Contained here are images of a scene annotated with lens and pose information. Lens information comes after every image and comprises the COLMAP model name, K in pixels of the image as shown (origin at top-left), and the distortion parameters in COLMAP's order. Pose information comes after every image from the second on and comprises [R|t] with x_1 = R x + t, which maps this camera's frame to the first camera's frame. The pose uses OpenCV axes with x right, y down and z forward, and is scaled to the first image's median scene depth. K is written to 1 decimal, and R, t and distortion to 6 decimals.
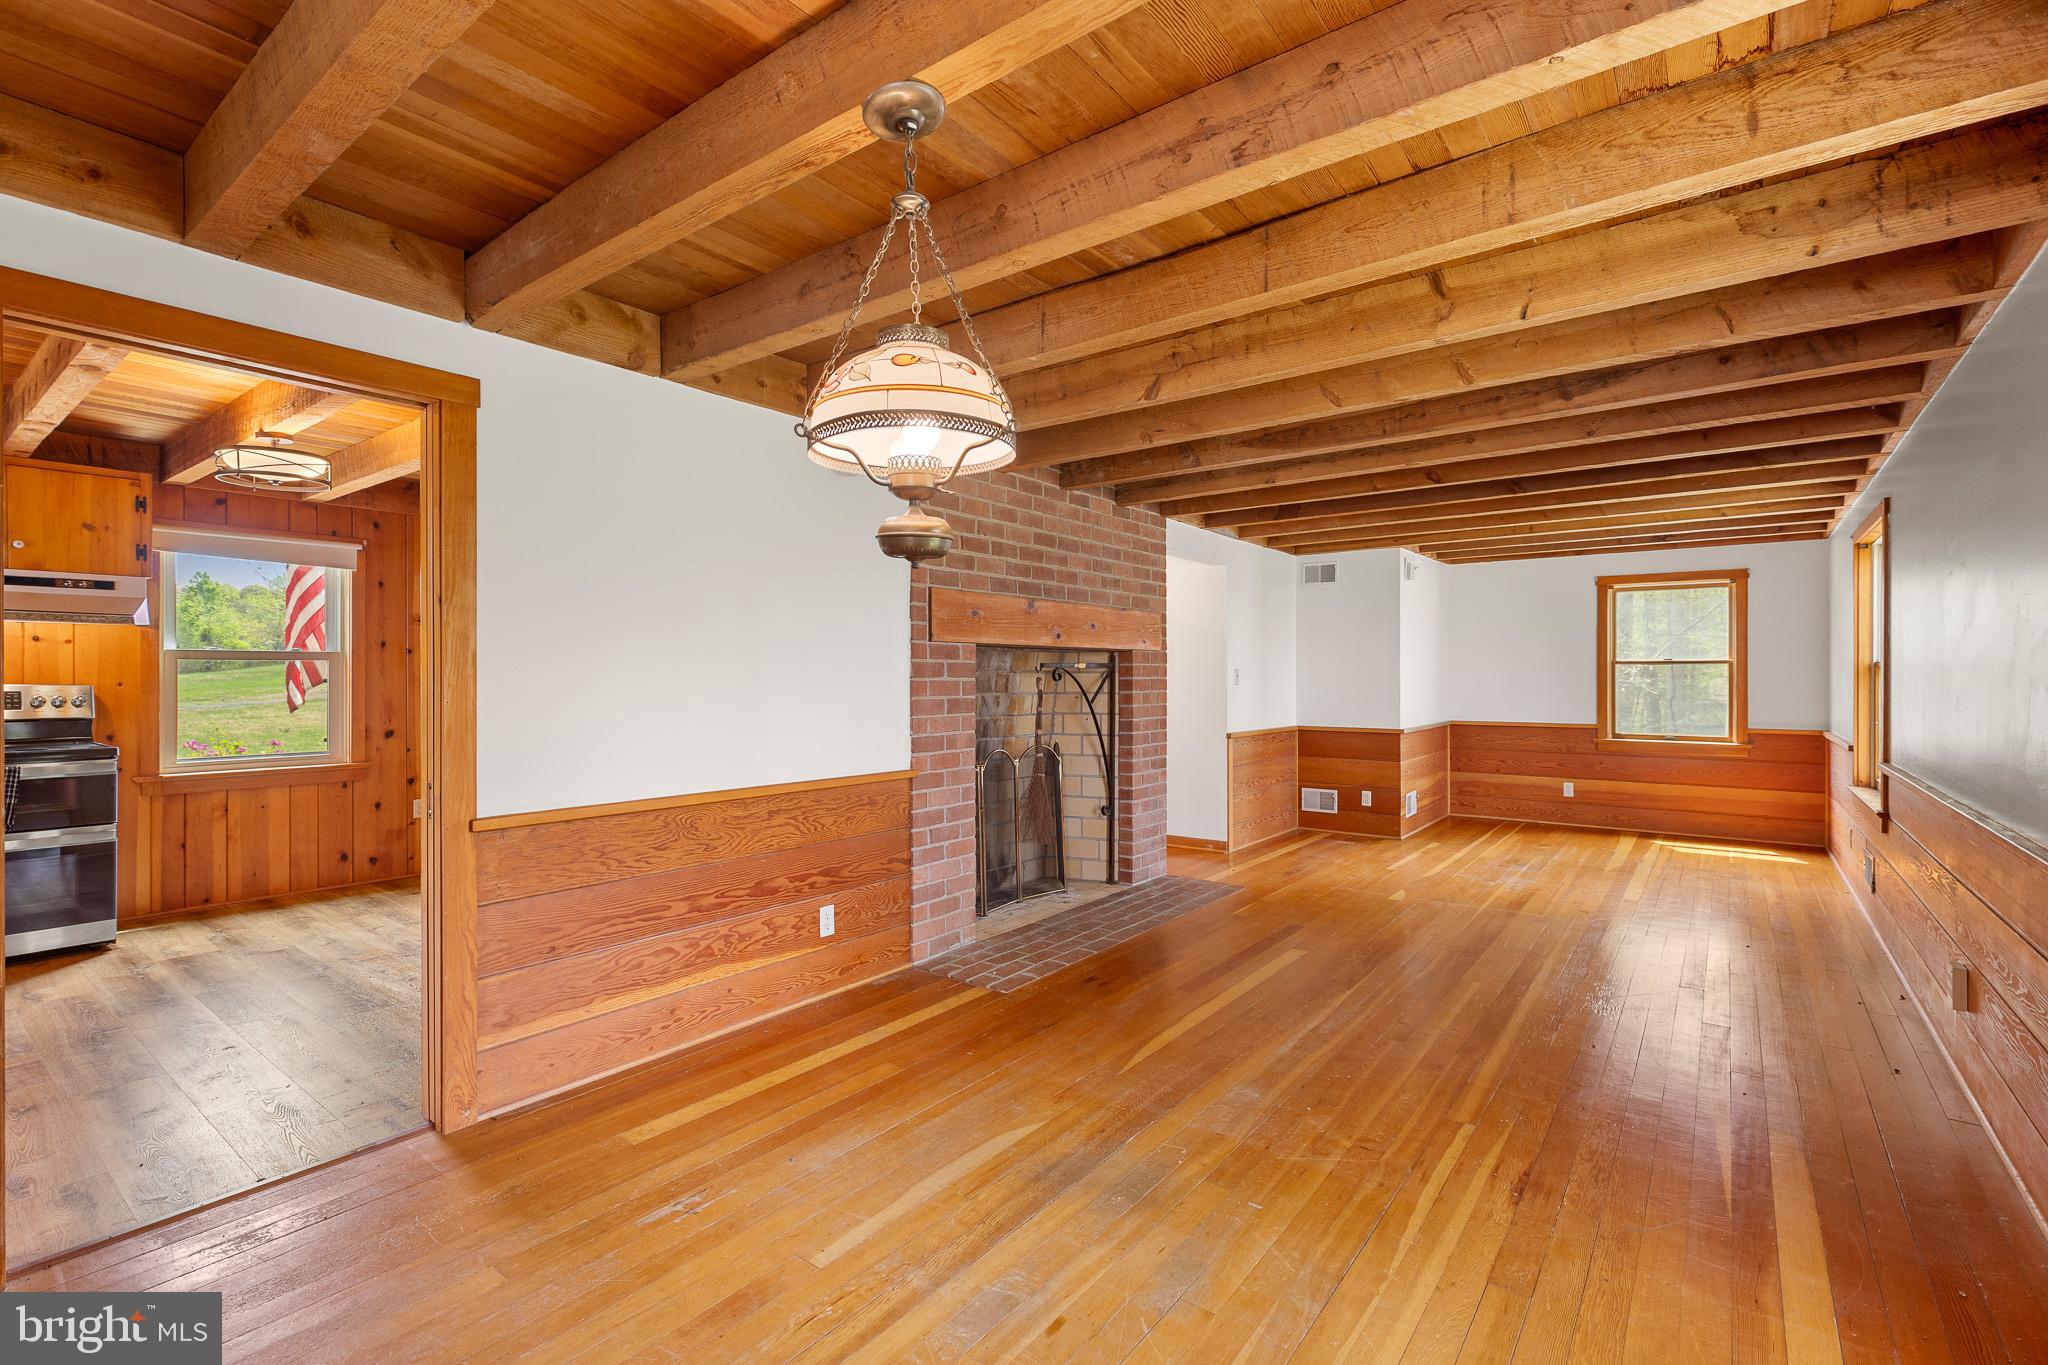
lens RADIAL K [[926.9, 0, 1018.8], [0, 926.9, 678.9], [0, 0, 1]] dist [0.001681, -0.000249]
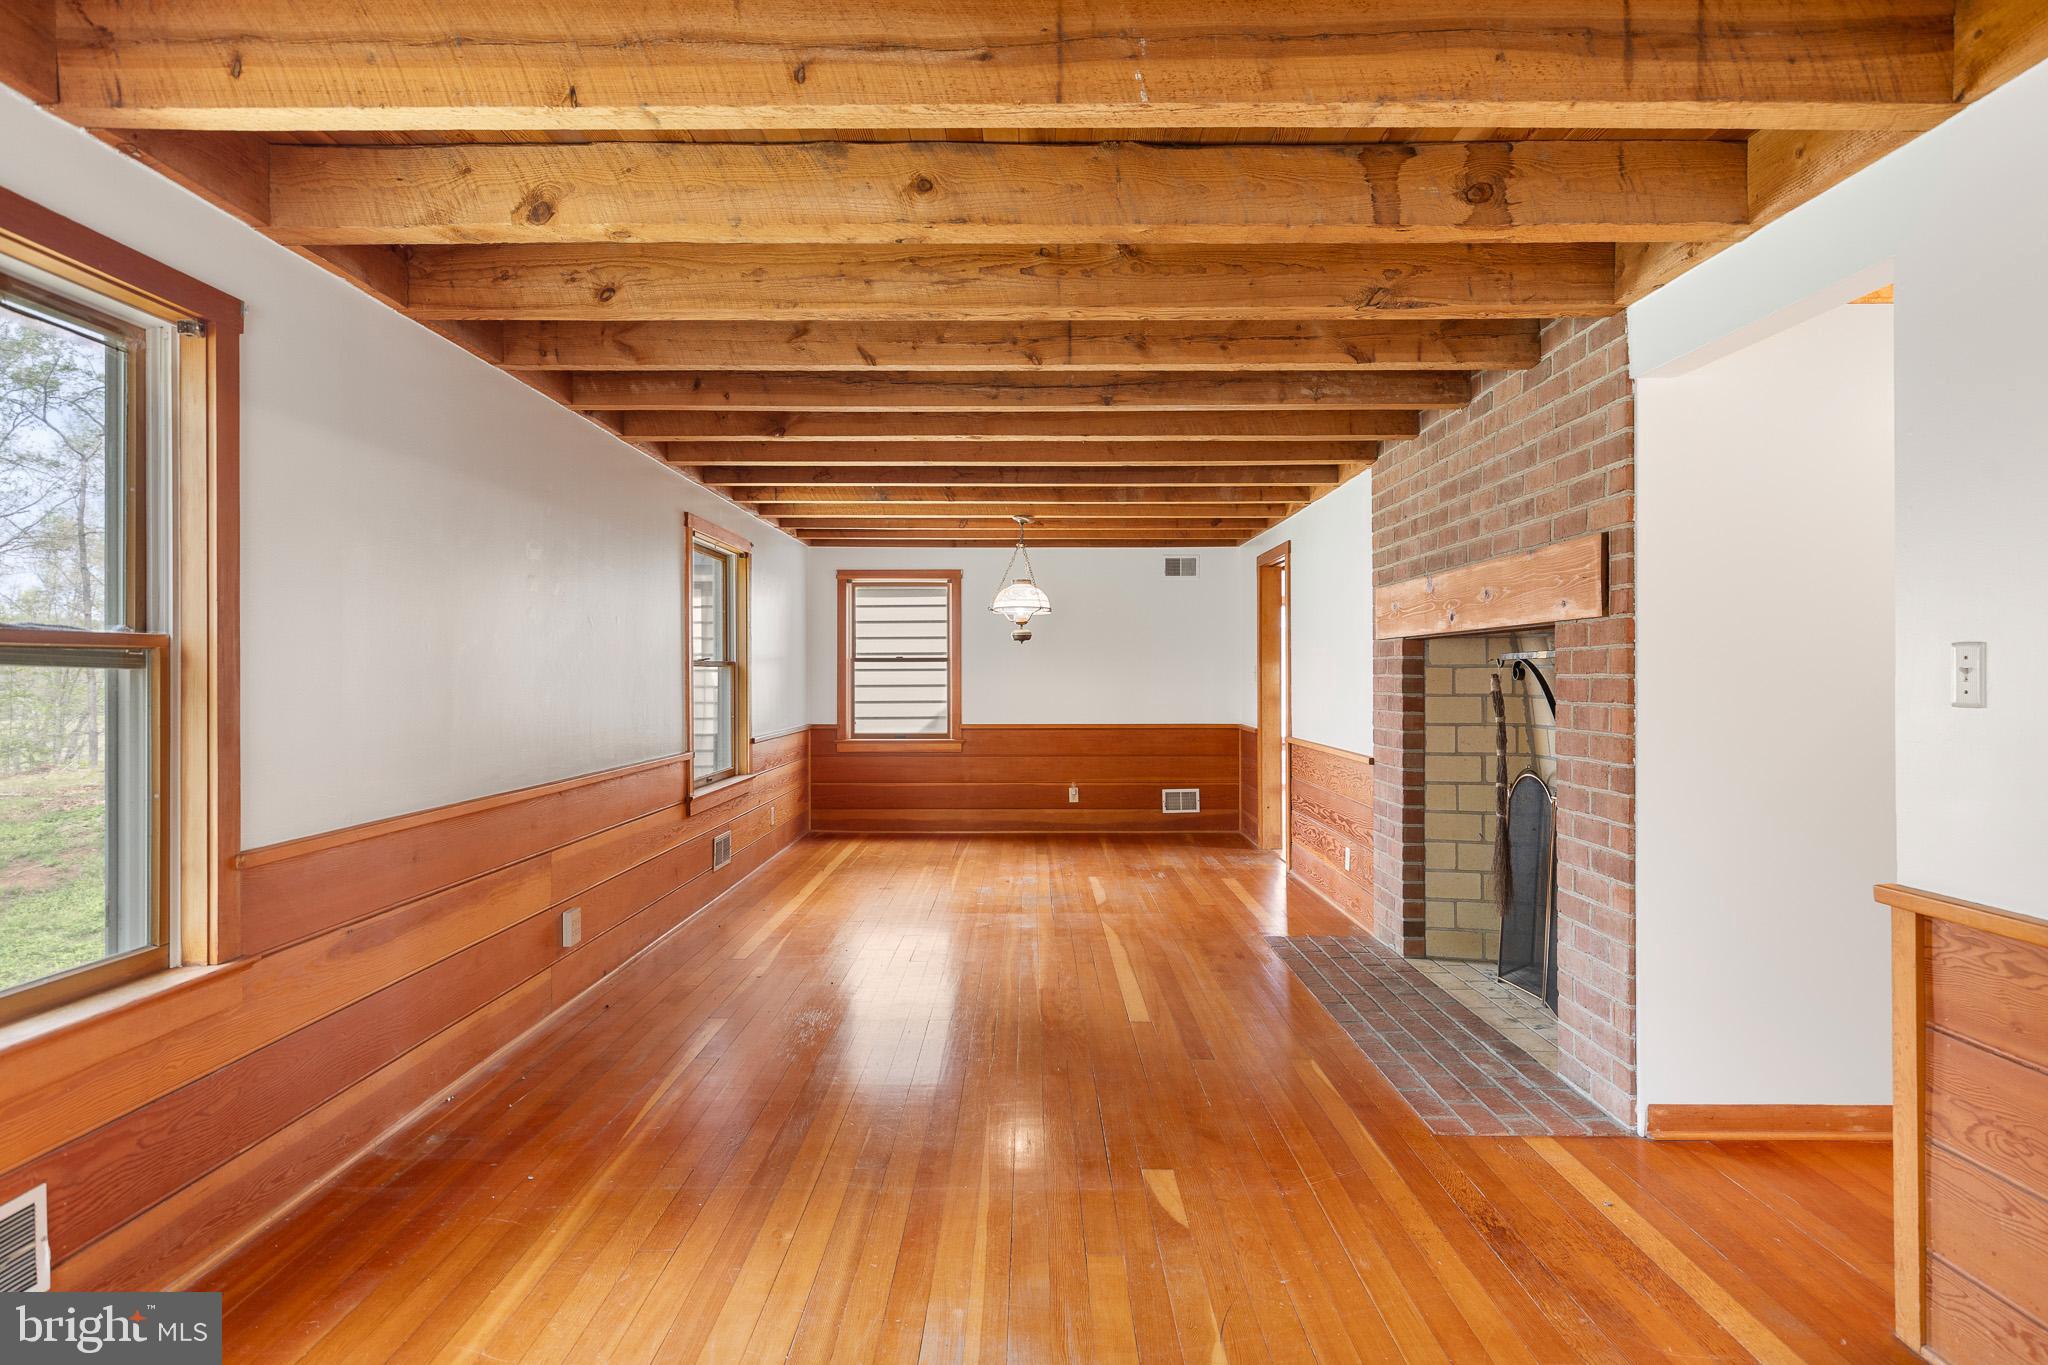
lens RADIAL K [[1191.5, 0, 1011.6], [0, 1191.5, 671.2], [0, 0, 1]] dist [0.010918, 0.003640]
pose [[-0.808750, 0.001169, -0.588151, 0.981800], [0.001330, 0.999999, 0.000160, -0.005175], [0.588151, -0.000653, -0.808751, 1.746898]]
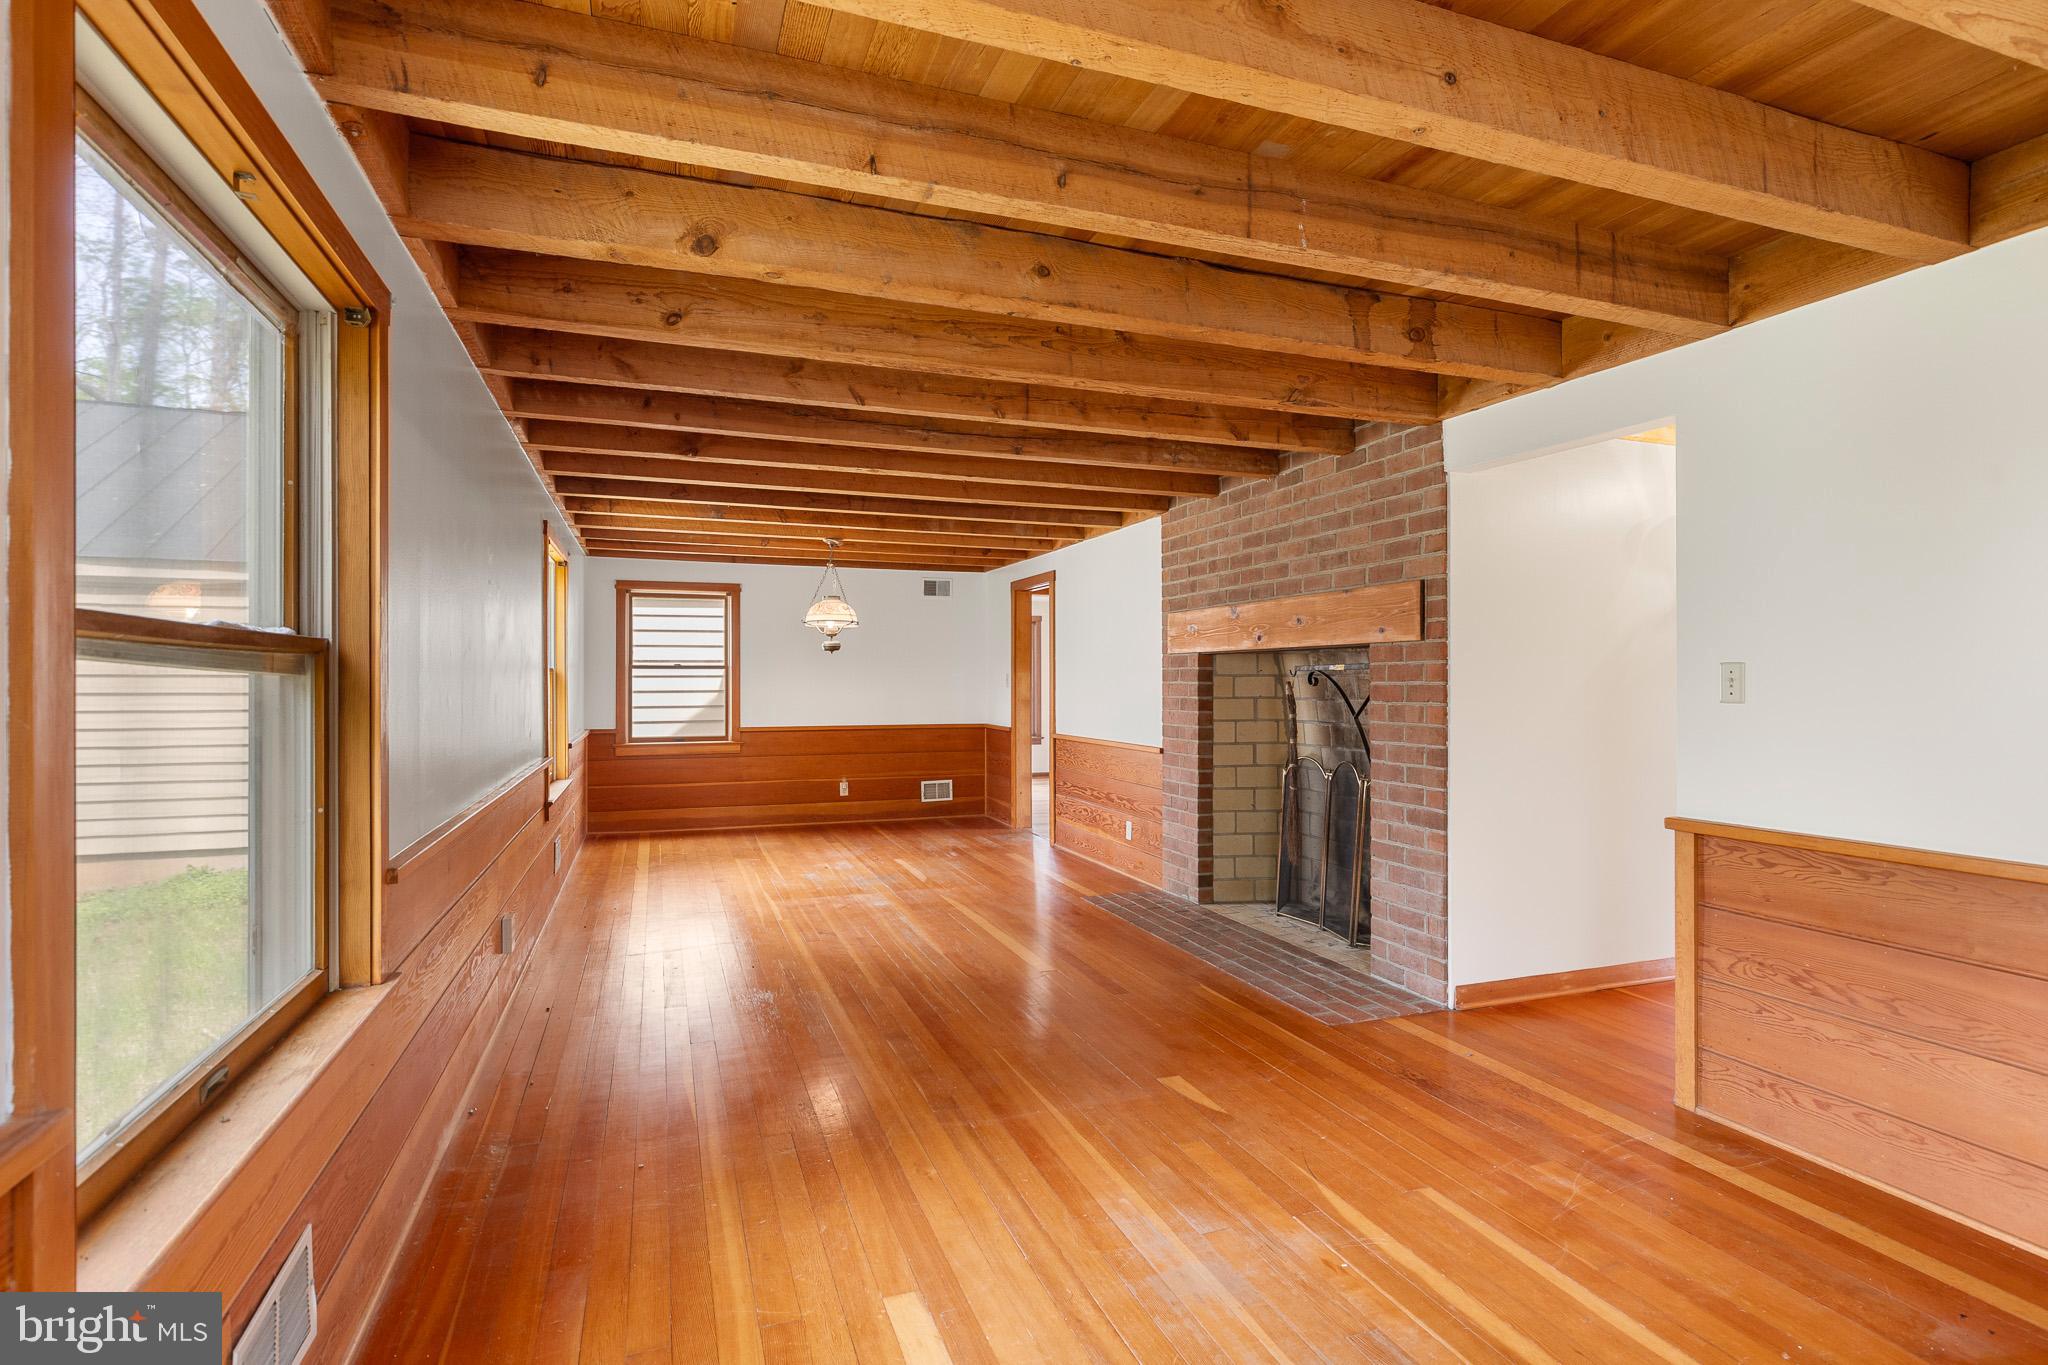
lens RADIAL K [[1065.4, 0, 1042.0], [0, 1065.4, 678.6], [0, 0, 1]] dist [0.009617, 0.001549]
pose [[-0.533821, -0.000164, -0.845597, 1.217555], [-0.001156, 0.999999, 0.000536, -0.005670], [0.845596, 0.001264, -0.533821, 1.567169]]
